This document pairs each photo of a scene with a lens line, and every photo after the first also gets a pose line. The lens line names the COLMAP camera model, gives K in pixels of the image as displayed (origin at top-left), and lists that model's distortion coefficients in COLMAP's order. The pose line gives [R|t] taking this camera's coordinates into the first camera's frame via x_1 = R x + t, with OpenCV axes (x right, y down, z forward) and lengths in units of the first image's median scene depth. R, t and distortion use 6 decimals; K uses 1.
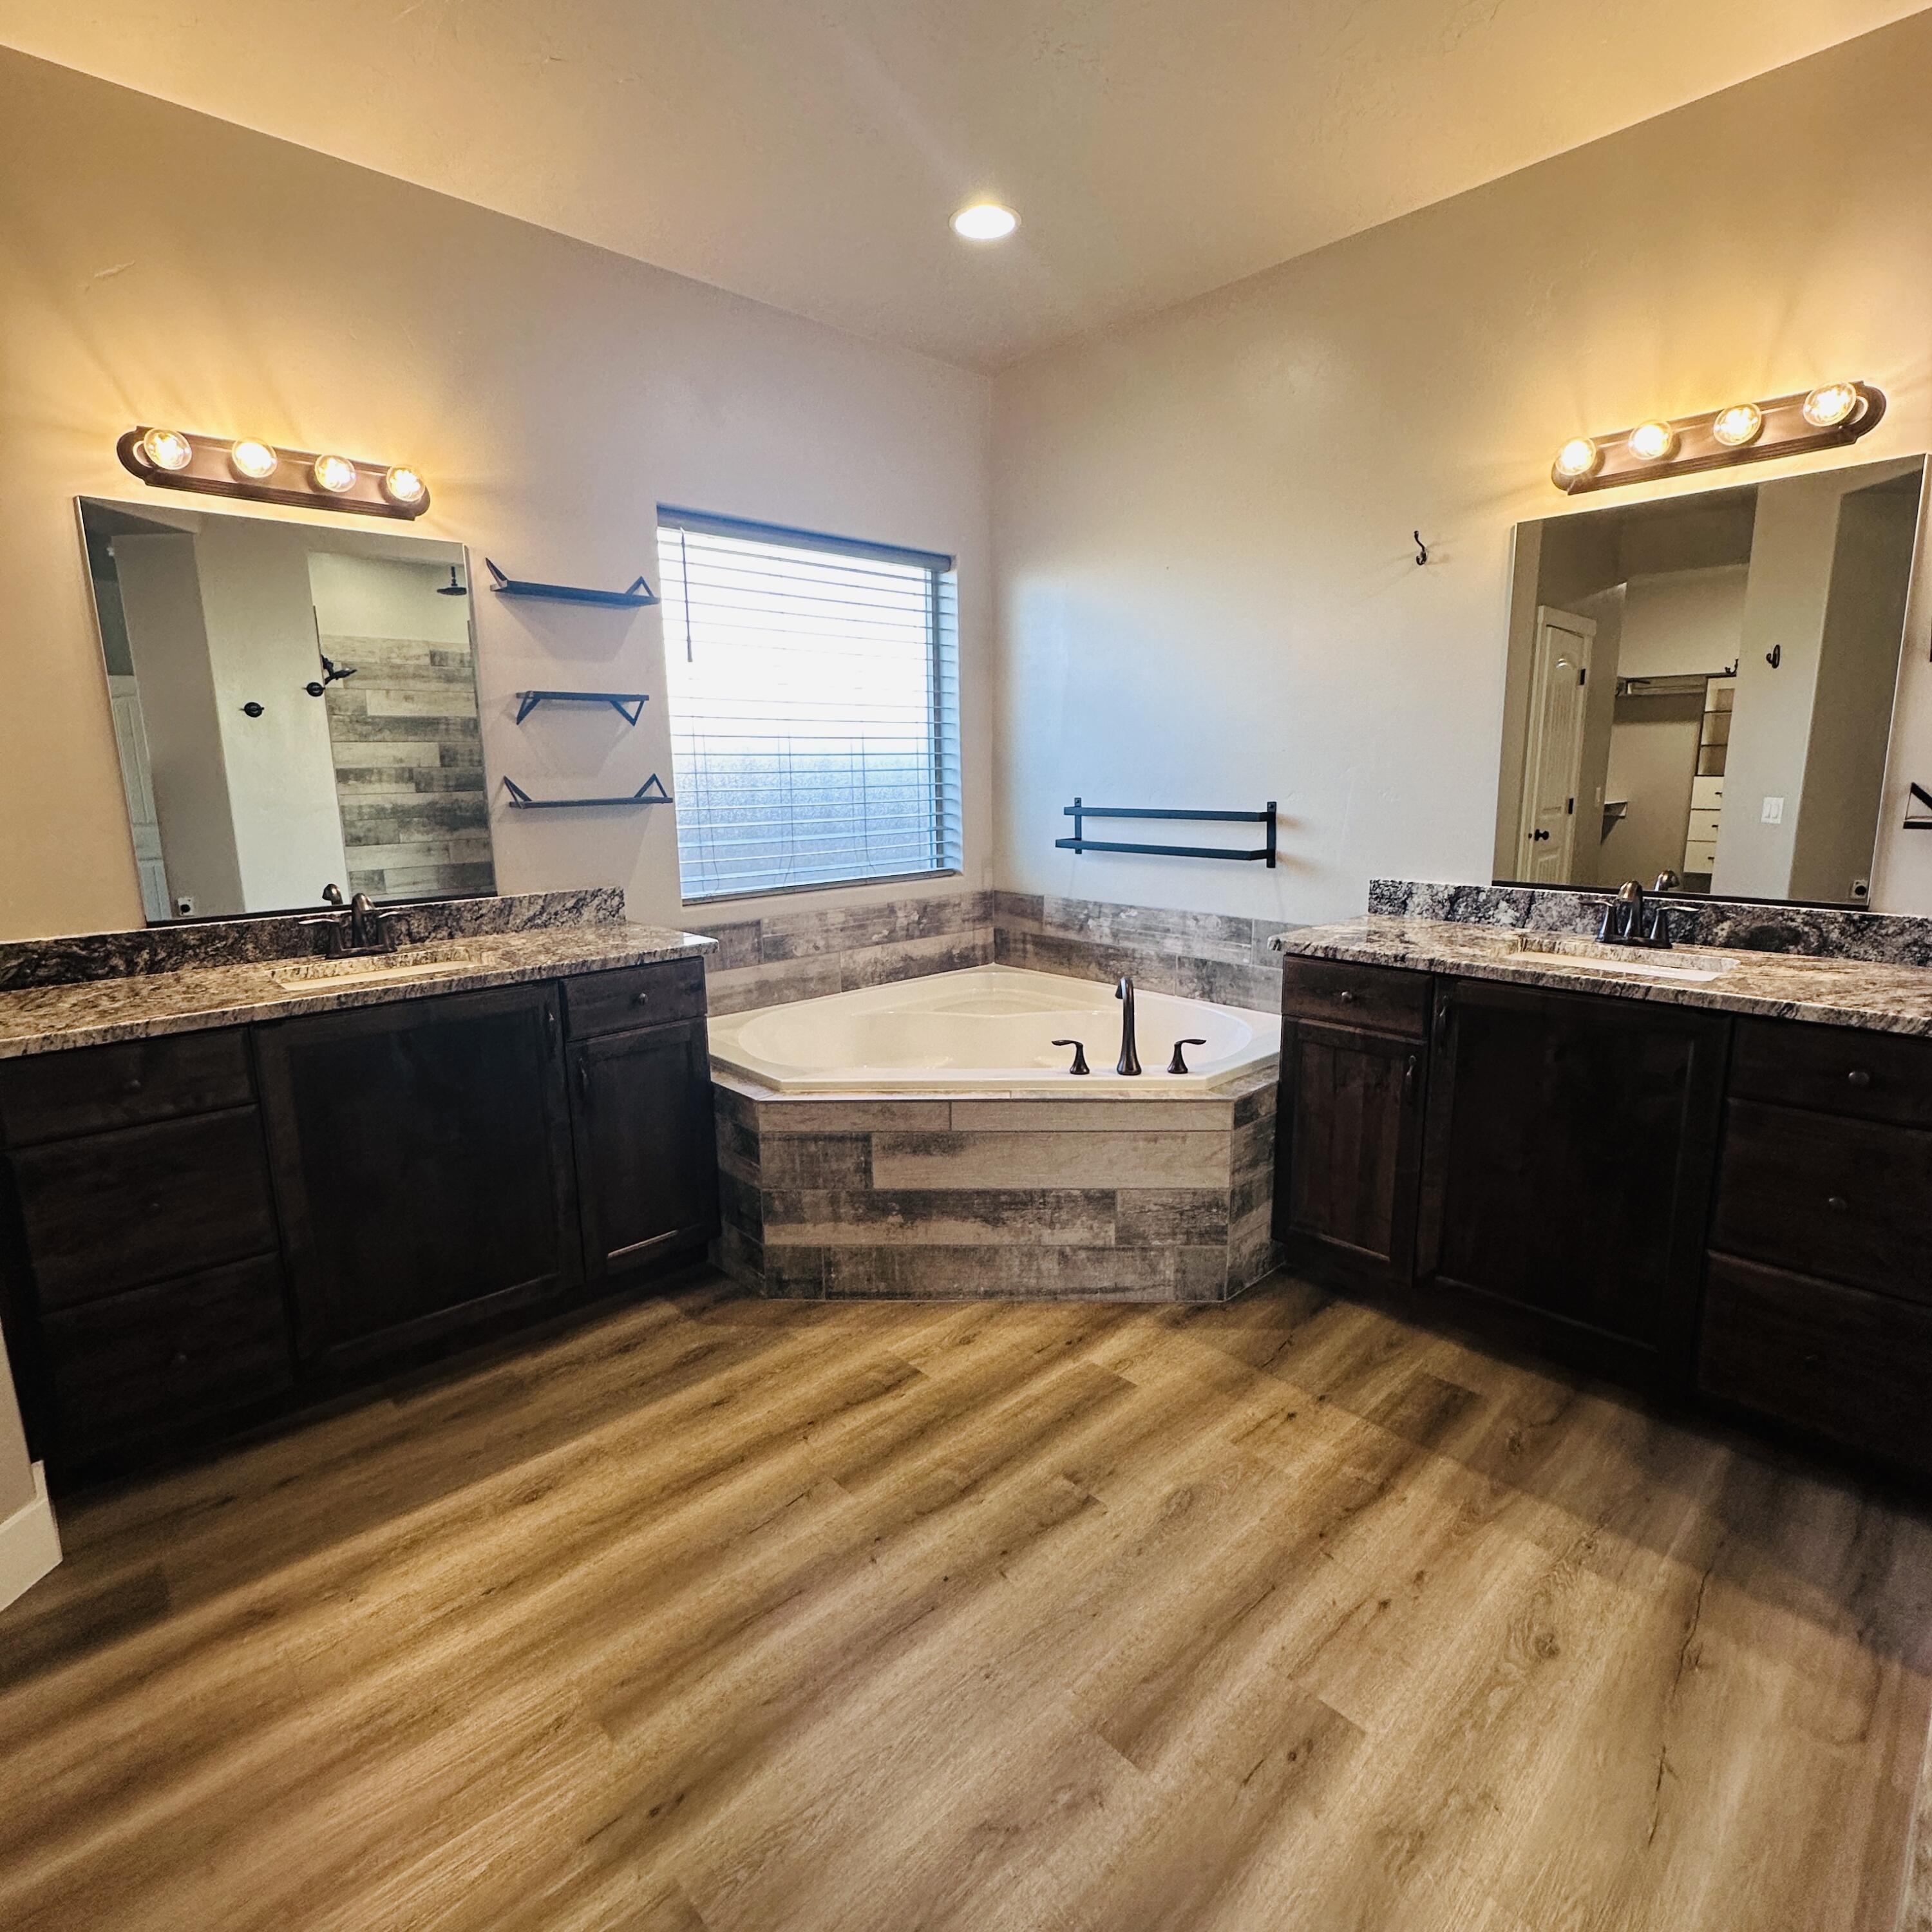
lens RADIAL K [[1026.9, 0, 961.9], [0, 1026.9, 963.2], [0, 0, 1]] dist [-0.004766, 0.001342]
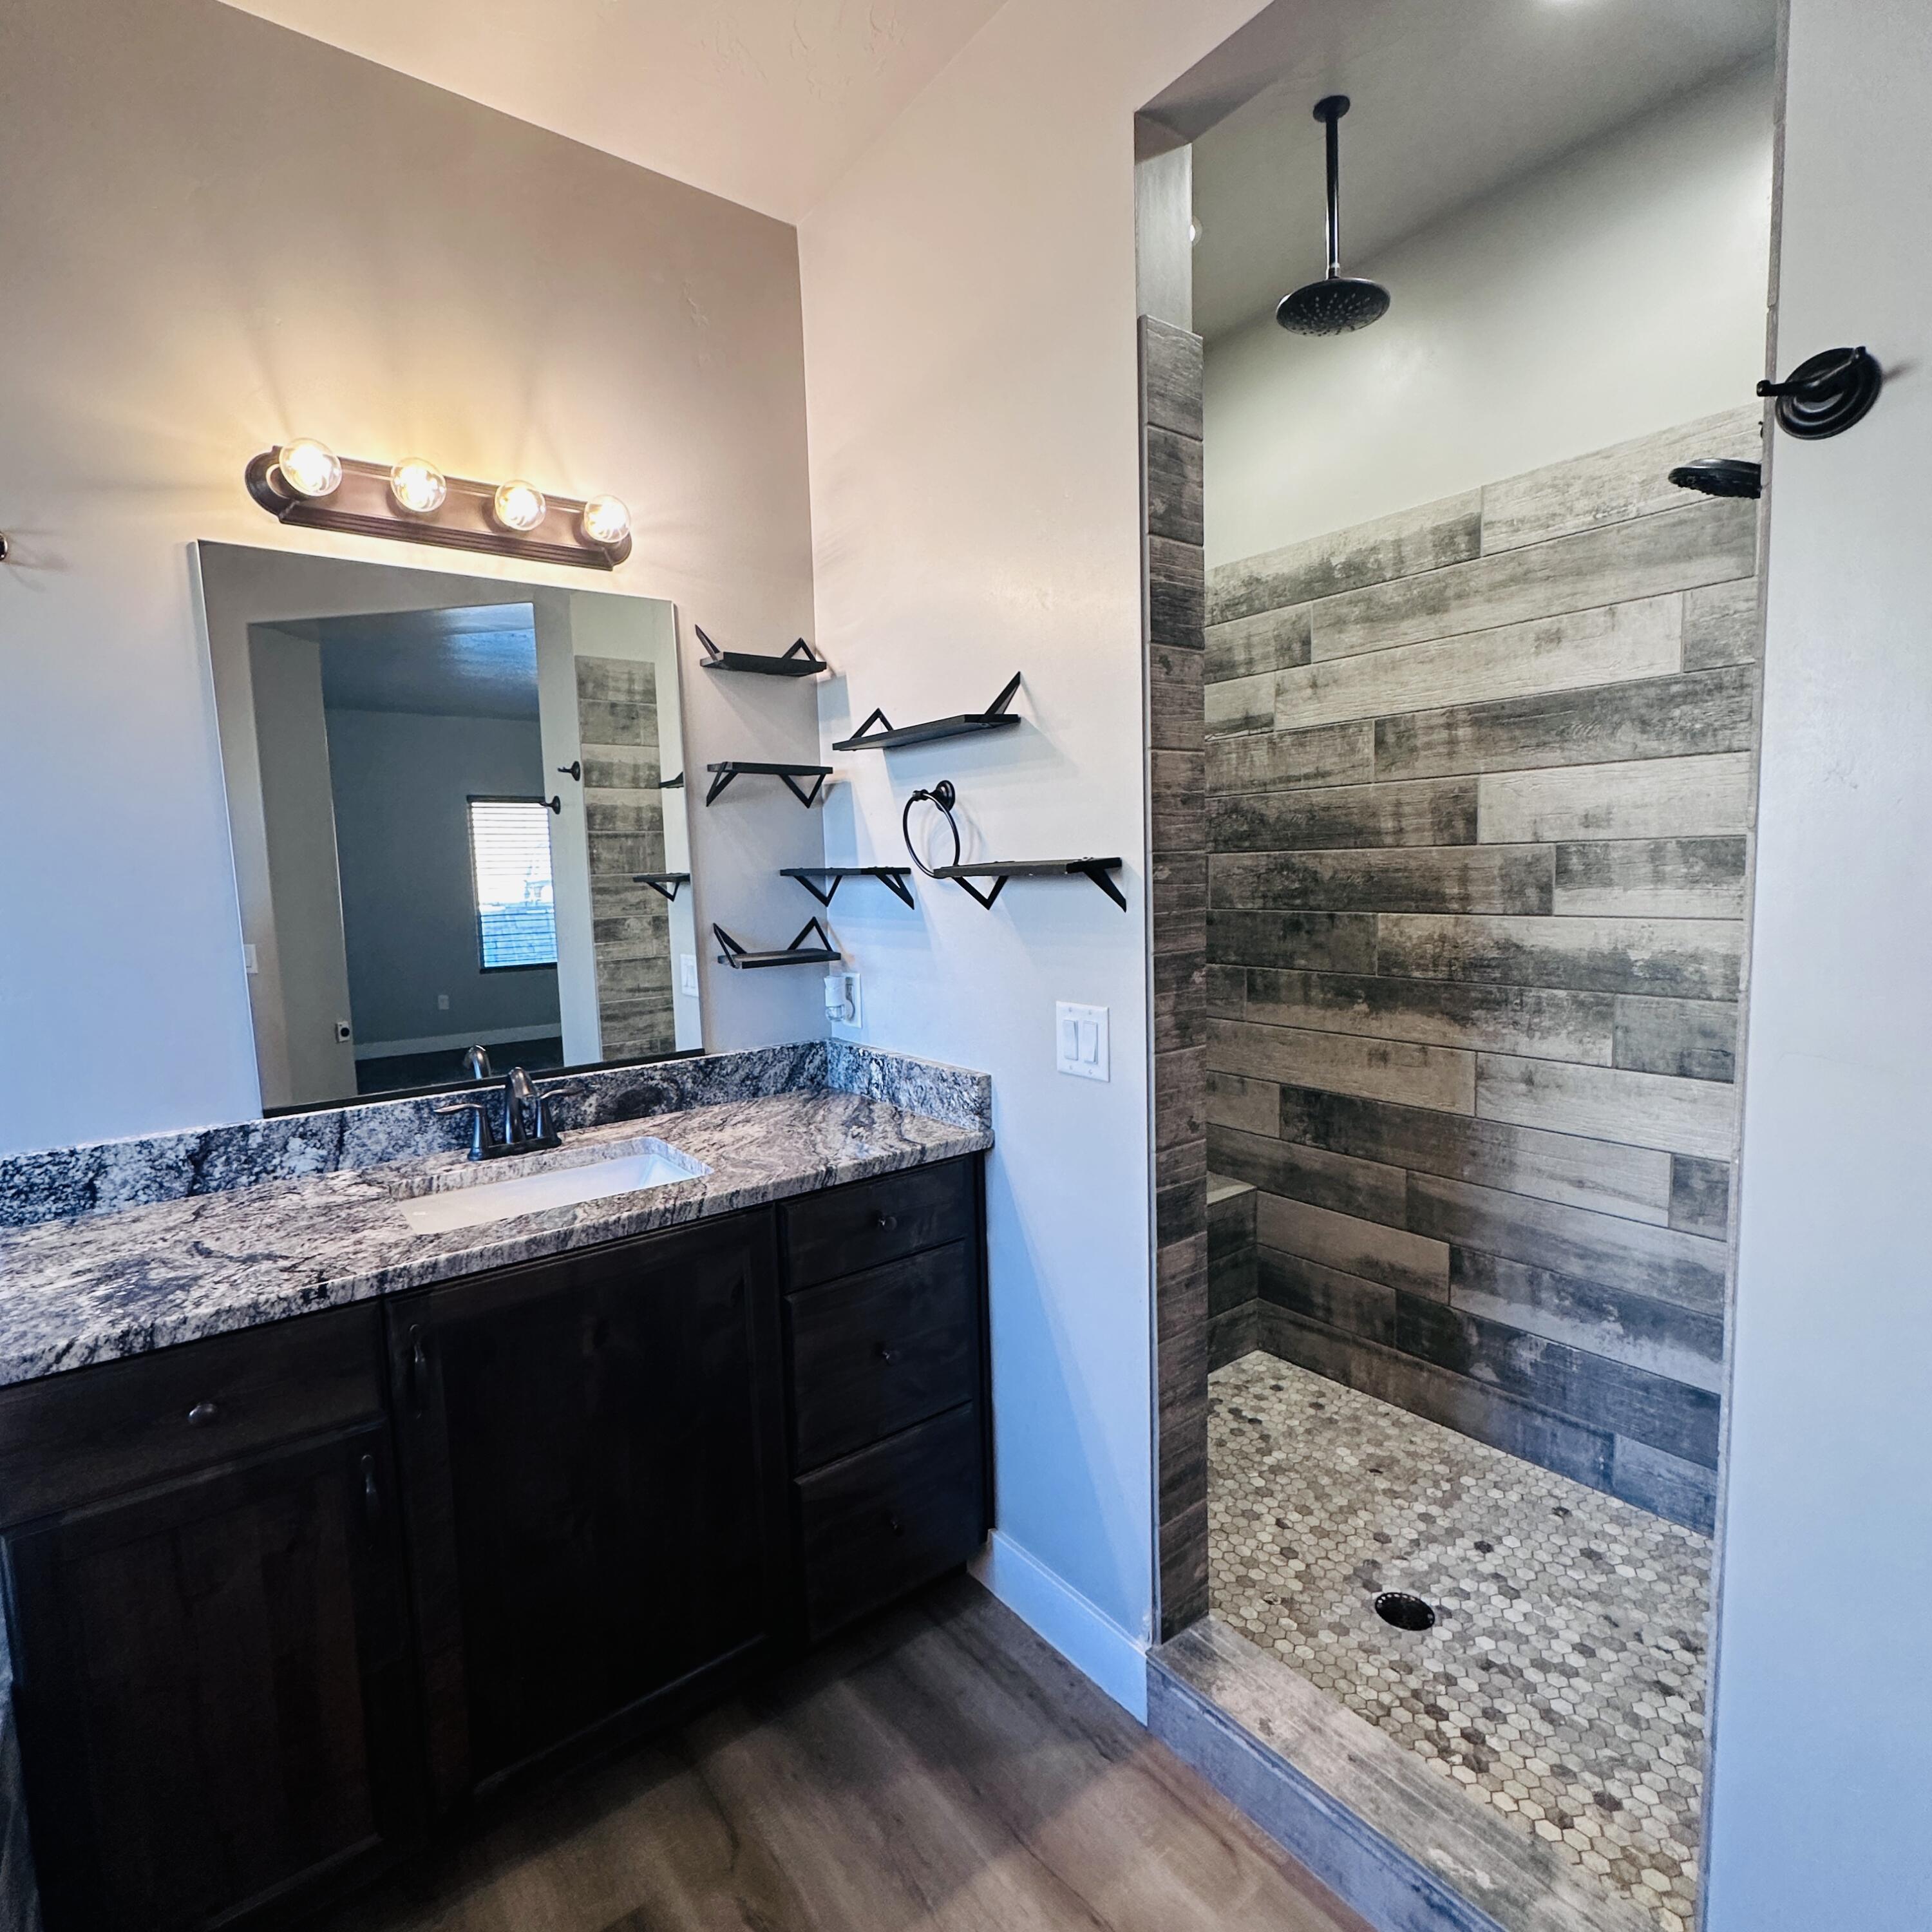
lens RADIAL K [[1026.9, 0, 961.9], [0, 1026.9, 963.2], [0, 0, 1]] dist [-0.004766, 0.001342]
pose [[0.098522, -0.083408, 0.991633, -0.048329], [0.213977, 0.974948, 0.060746, -0.132154], [-0.971857, 0.206202, 0.113902, 0.587274]]
